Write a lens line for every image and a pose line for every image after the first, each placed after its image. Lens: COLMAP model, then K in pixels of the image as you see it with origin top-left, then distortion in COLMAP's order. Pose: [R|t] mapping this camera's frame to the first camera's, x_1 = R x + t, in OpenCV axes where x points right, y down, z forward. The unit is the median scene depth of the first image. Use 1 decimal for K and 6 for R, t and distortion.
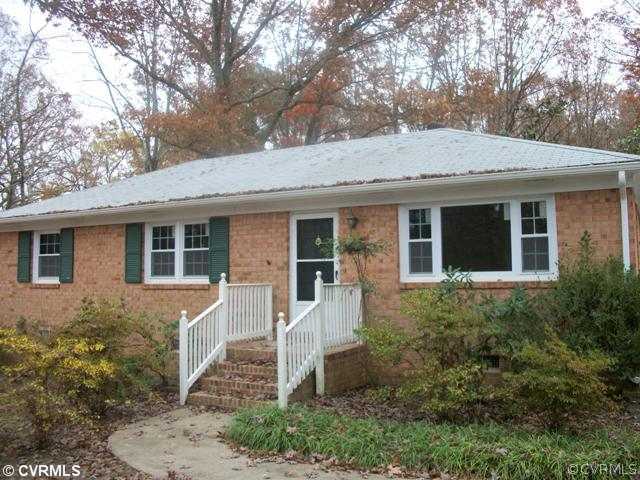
lens RADIAL K [[623.9, 0, 320.0], [0, 623.9, 240.0], [0, 0, 1]] dist [-0.076759, 0.001637]
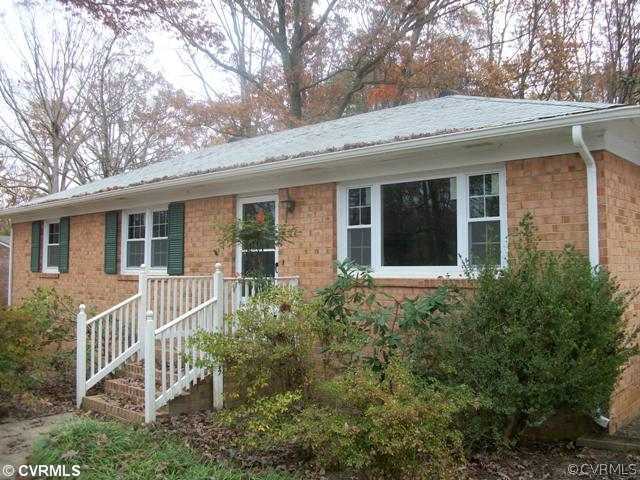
lens RADIAL K [[623.9, 0, 320.0], [0, 623.9, 240.0], [0, 0, 1]] dist [-0.076759, 0.001637]
pose [[0.971196, 0.002407, -0.238269, 0.302498], [0.000162, 0.999942, 0.010760, 0.009215], [0.238281, -0.010489, 0.971140, 0.192809]]
